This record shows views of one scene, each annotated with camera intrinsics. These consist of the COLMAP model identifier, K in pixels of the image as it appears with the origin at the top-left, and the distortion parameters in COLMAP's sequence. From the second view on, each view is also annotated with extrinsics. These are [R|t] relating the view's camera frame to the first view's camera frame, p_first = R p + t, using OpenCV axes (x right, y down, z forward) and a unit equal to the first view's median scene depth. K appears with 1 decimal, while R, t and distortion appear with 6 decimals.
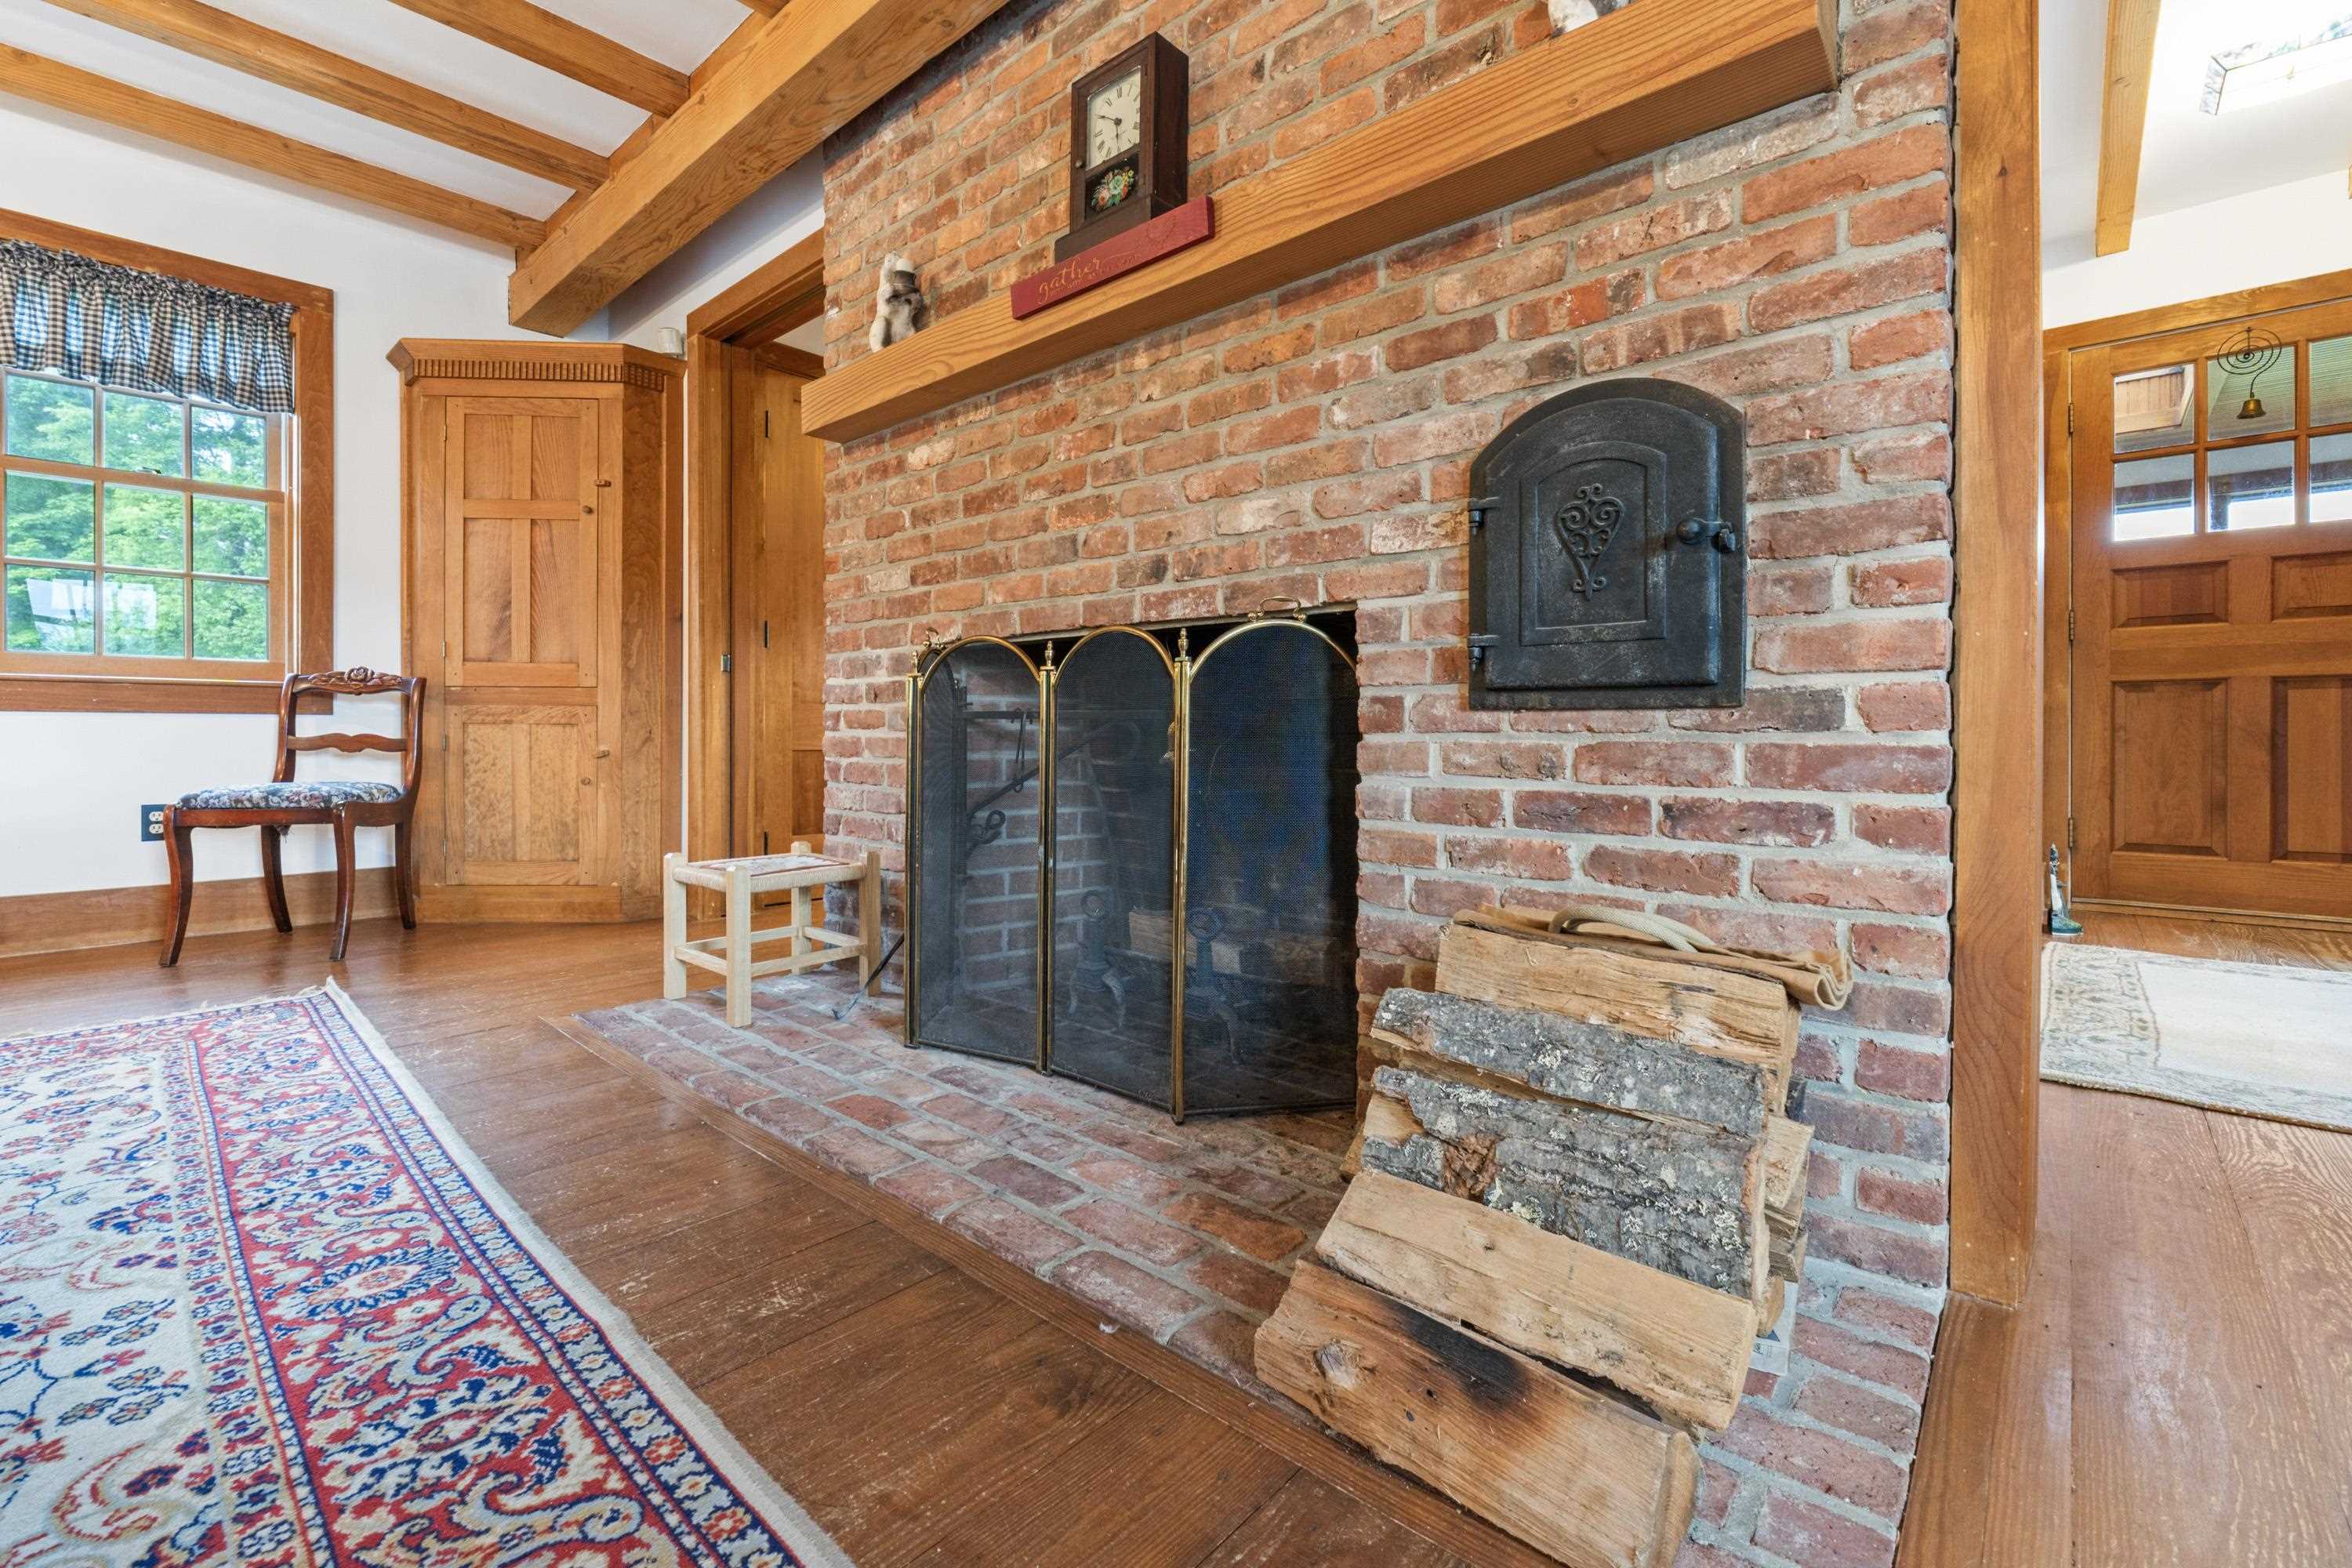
lens RADIAL K [[985.0, 0, 1192.0], [0, 985.0, 742.5], [0, 0, 1]] dist [-0.003294, -0.000409]
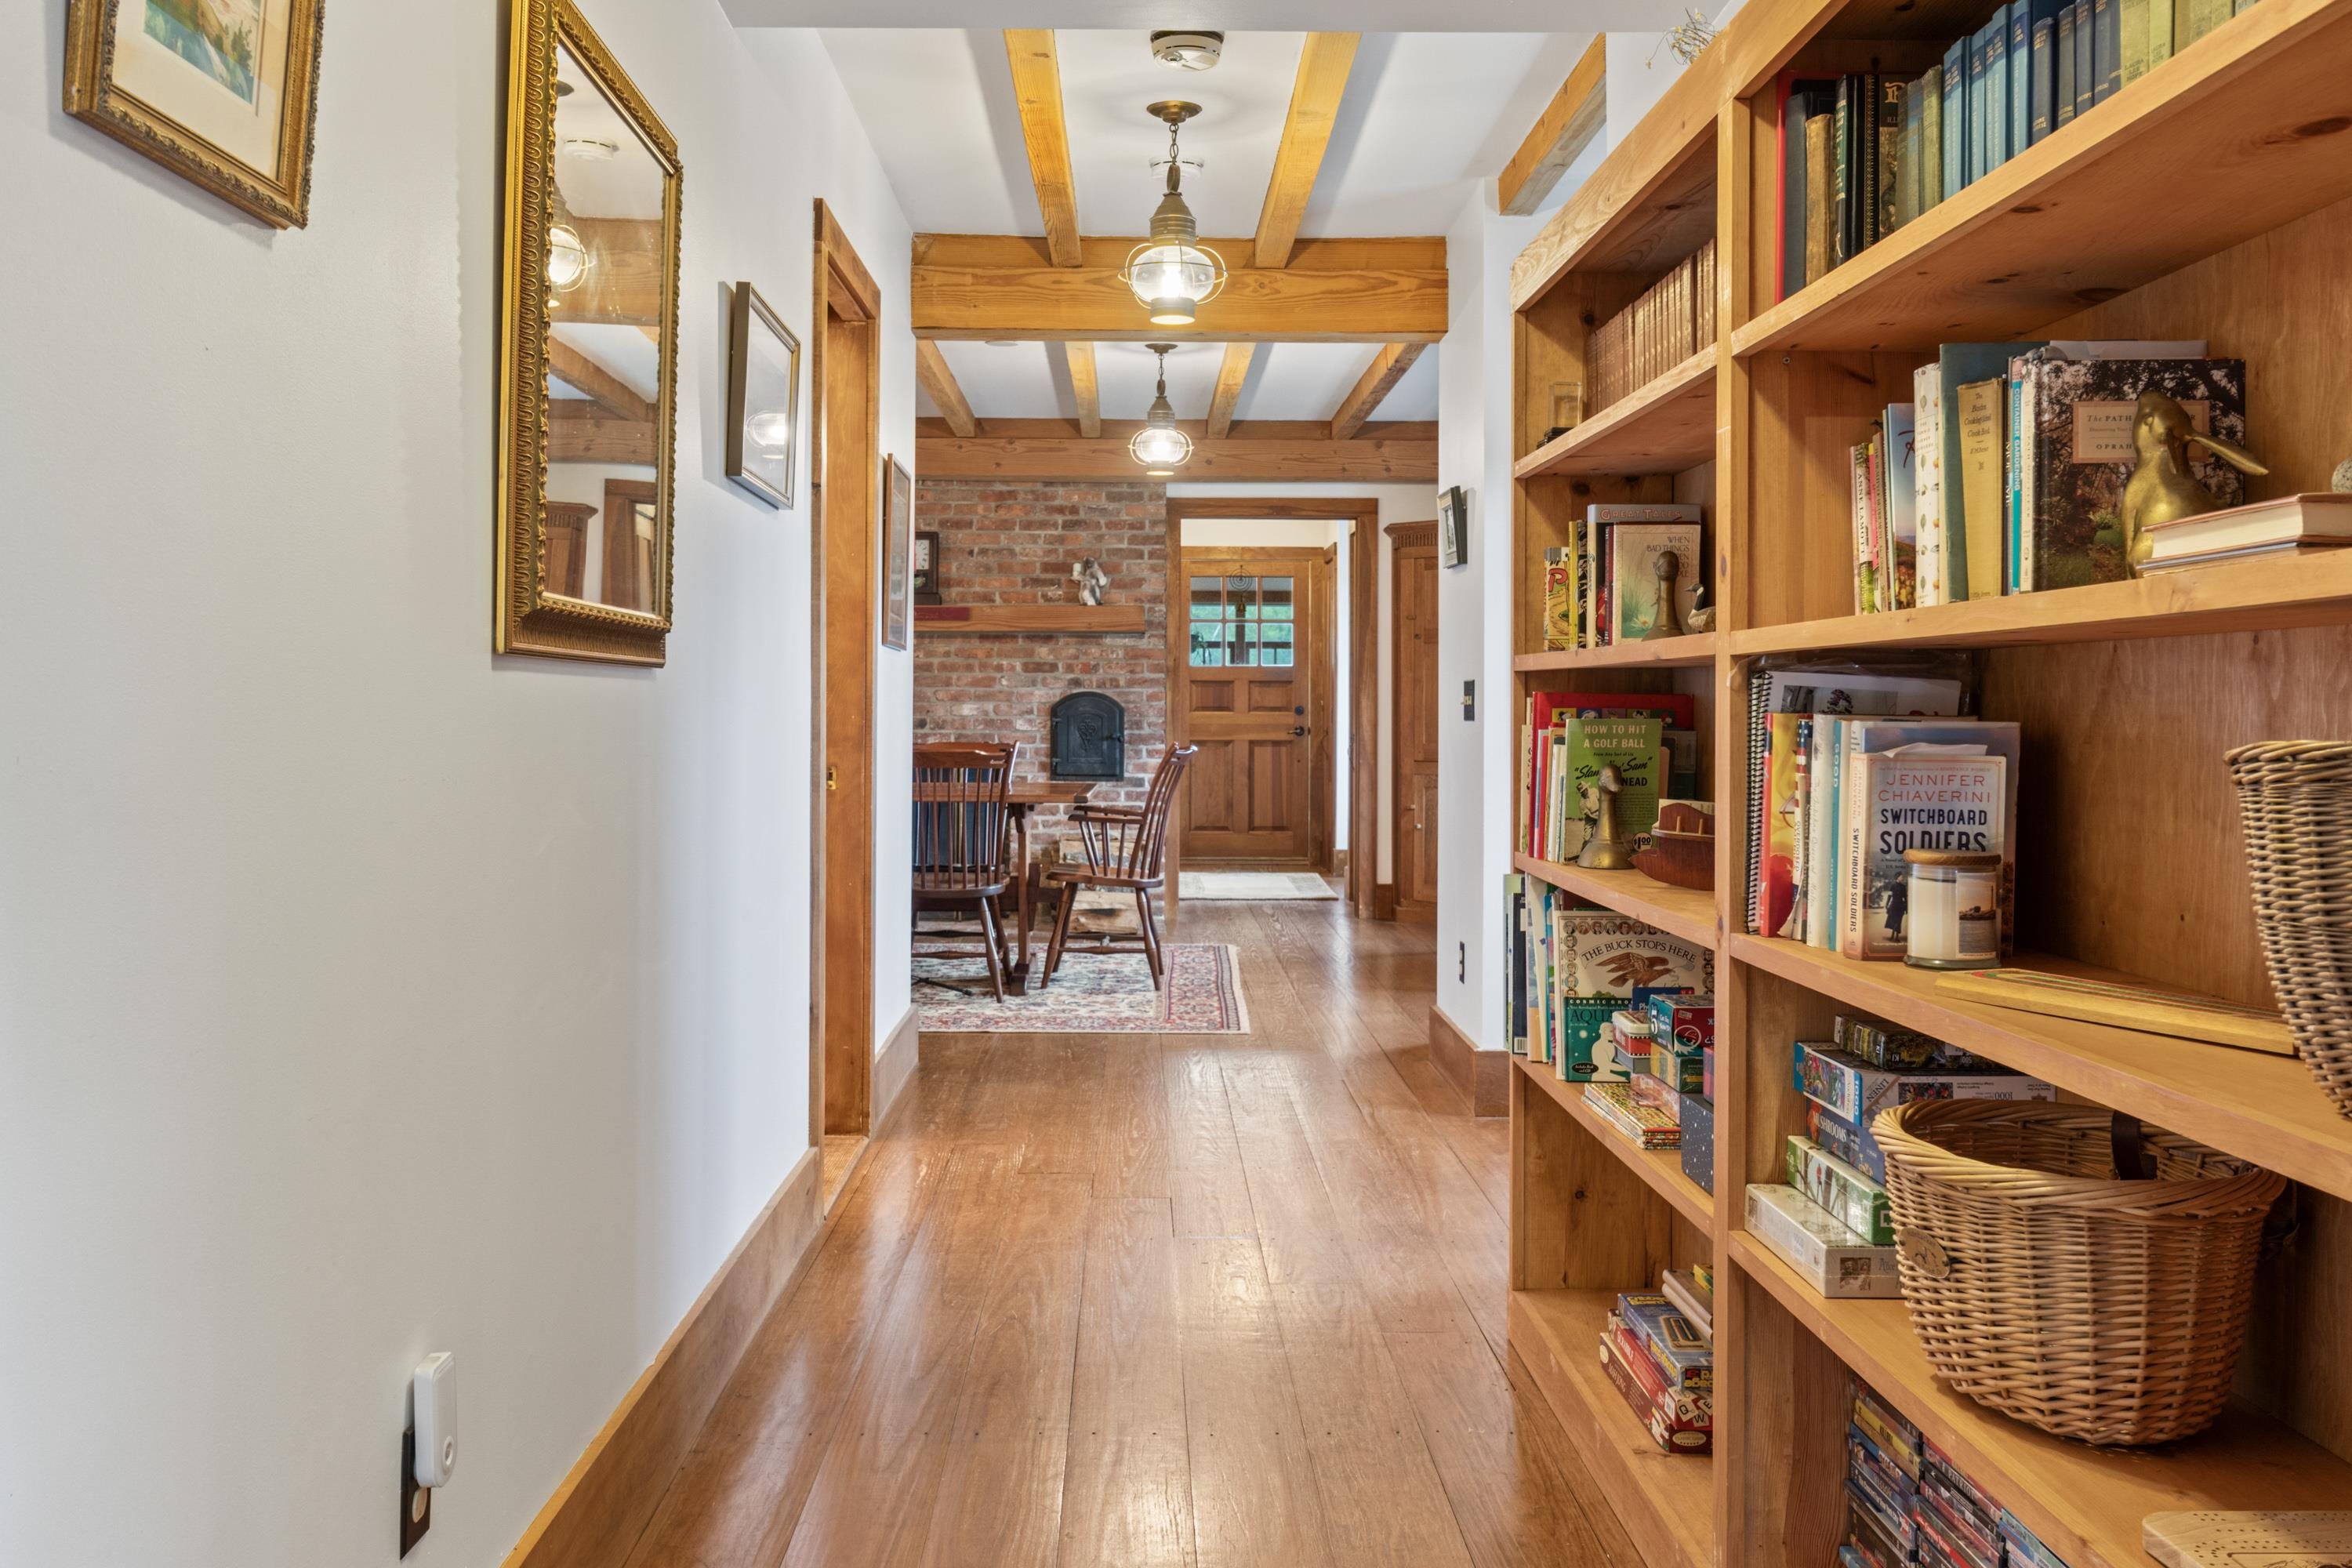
lens RADIAL K [[2069.7, 0, 1174.5], [0, 2069.7, 783.8], [0, 0, 1]] dist [-0.012259, -0.003646]
pose [[0.732909, -0.021139, 0.679998, -4.088069], [0.000915, 0.999547, 0.030086, -0.228390], [-0.680326, -0.021428, 0.732596, -4.323333]]
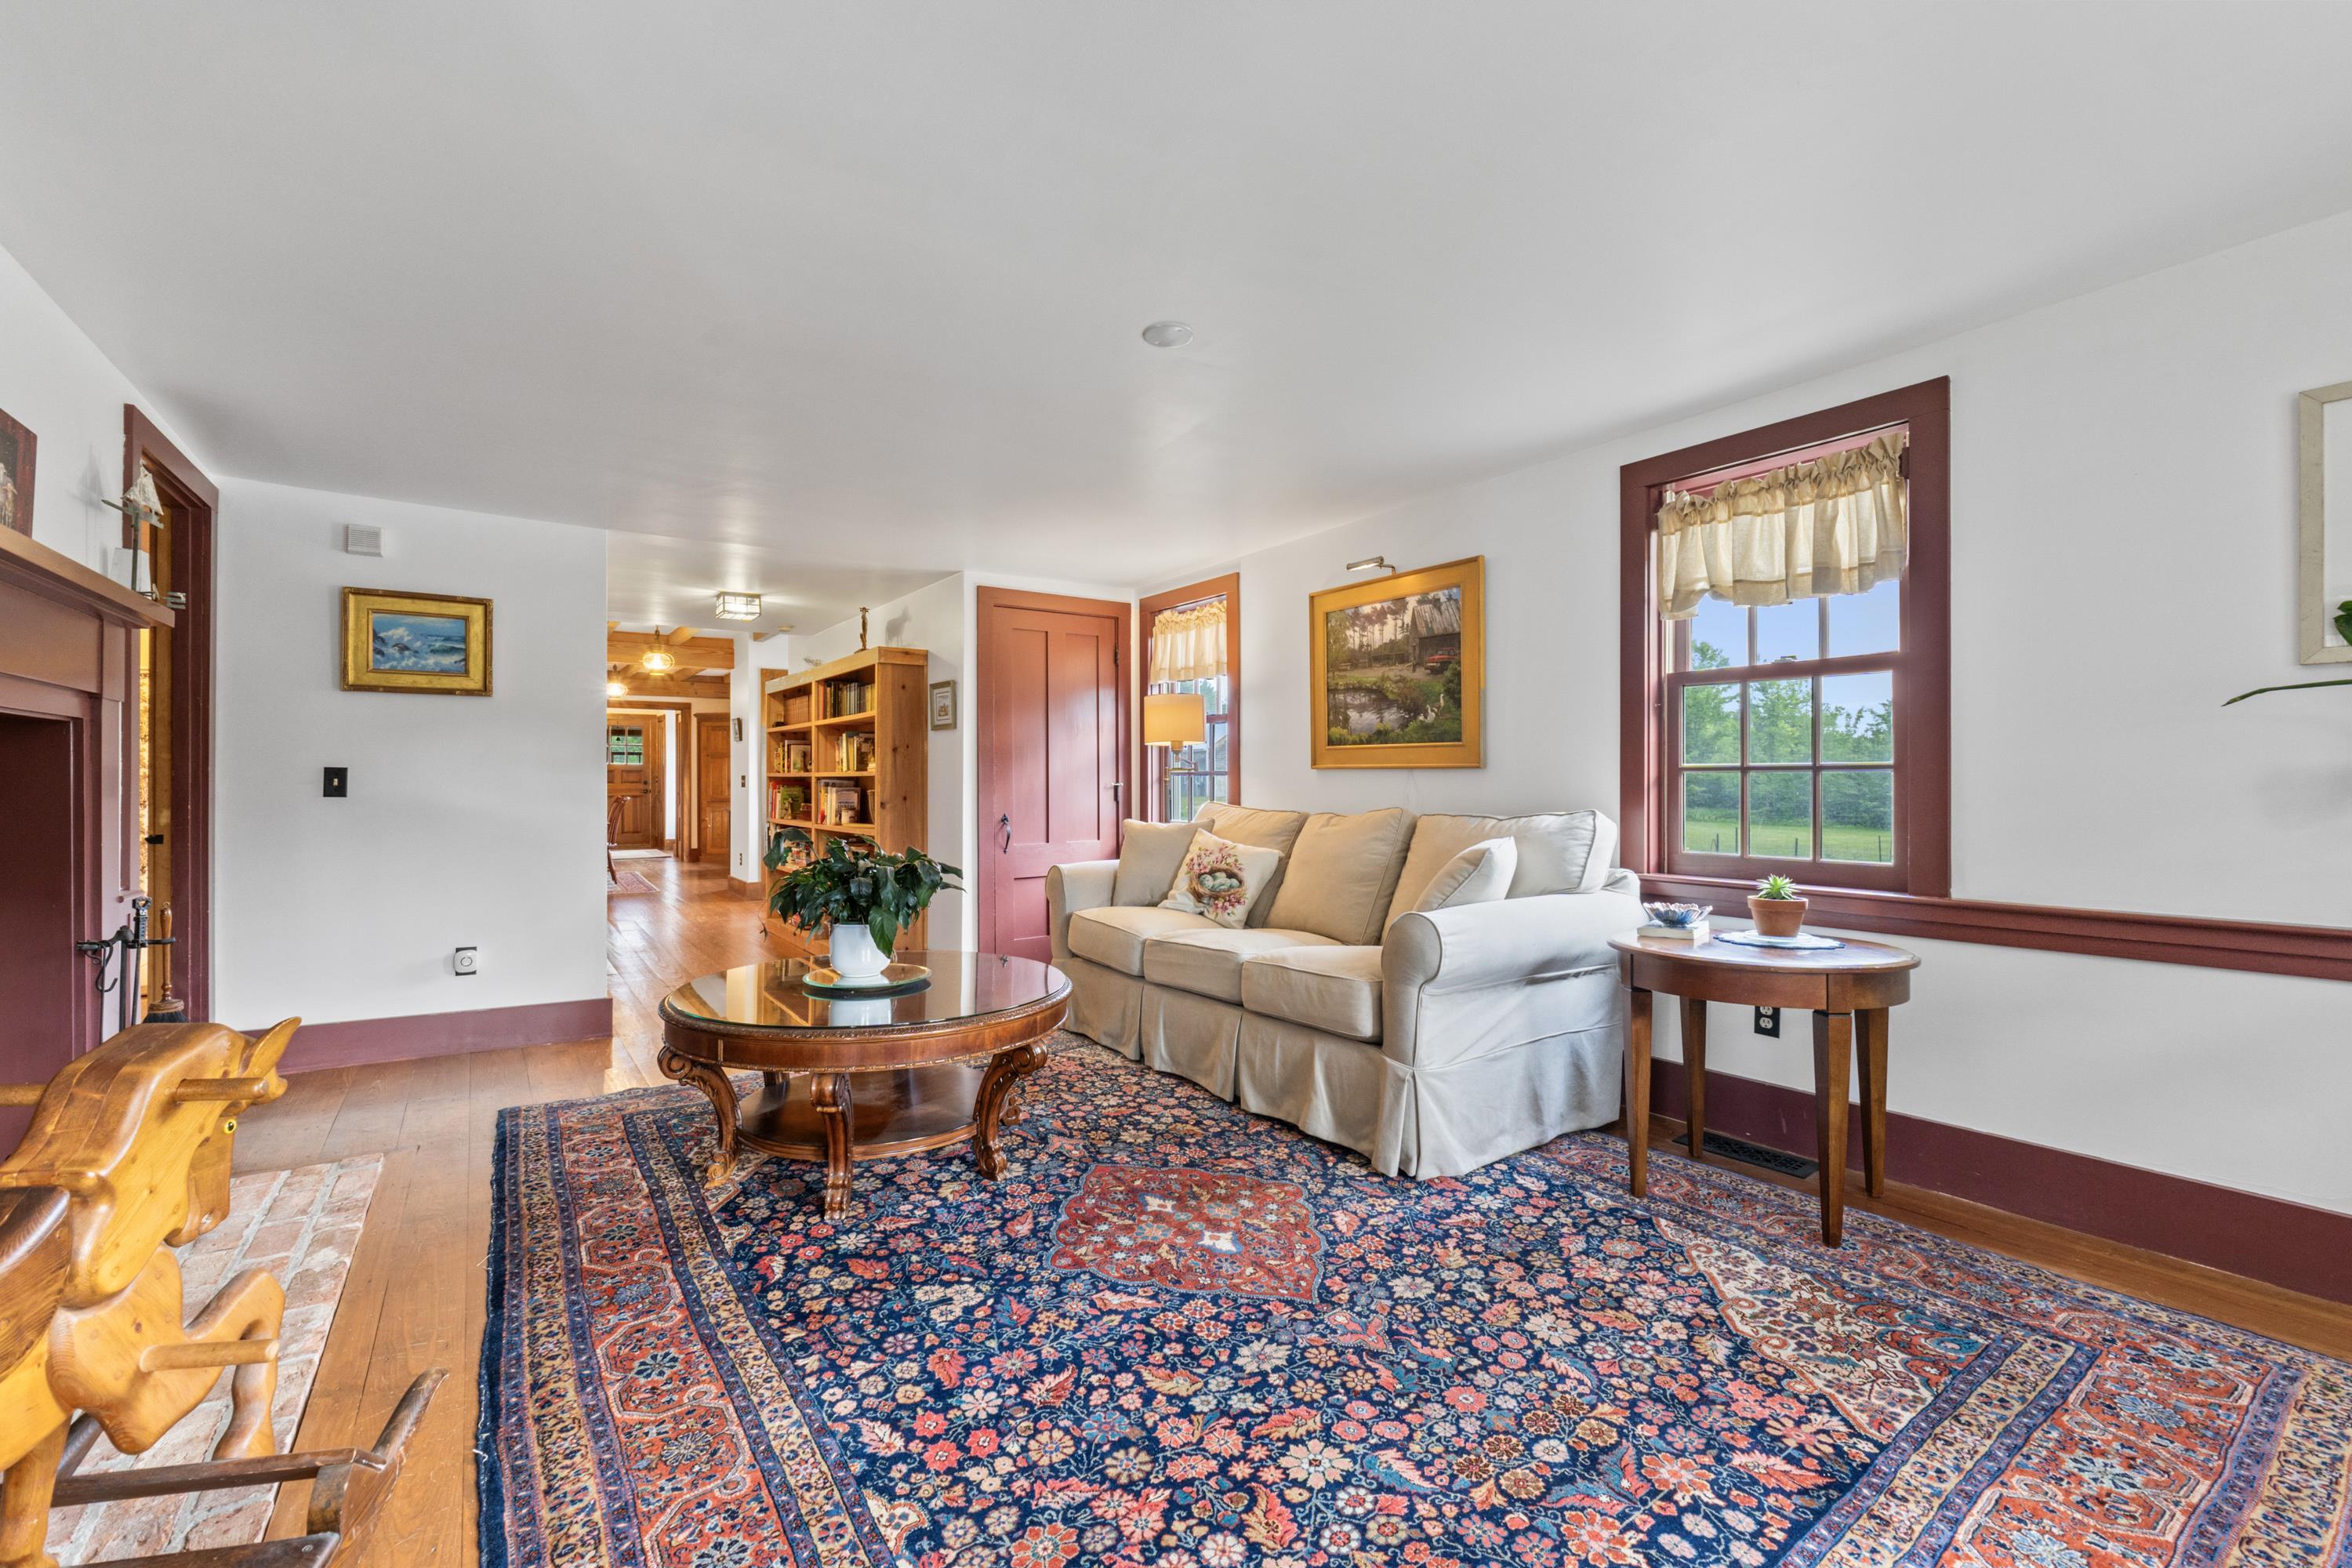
lens RADIAL K [[985.0, 0, 1167.1], [0, 985.0, 781.6], [0, 0, 1]] dist [-0.003294, -0.000409]
pose [[0.234684, 0.000330, 0.972072, -5.655763], [0.004600, 0.999988, -0.001450, -0.238268], [-0.972061, 0.004812, 0.234680, -5.378282]]
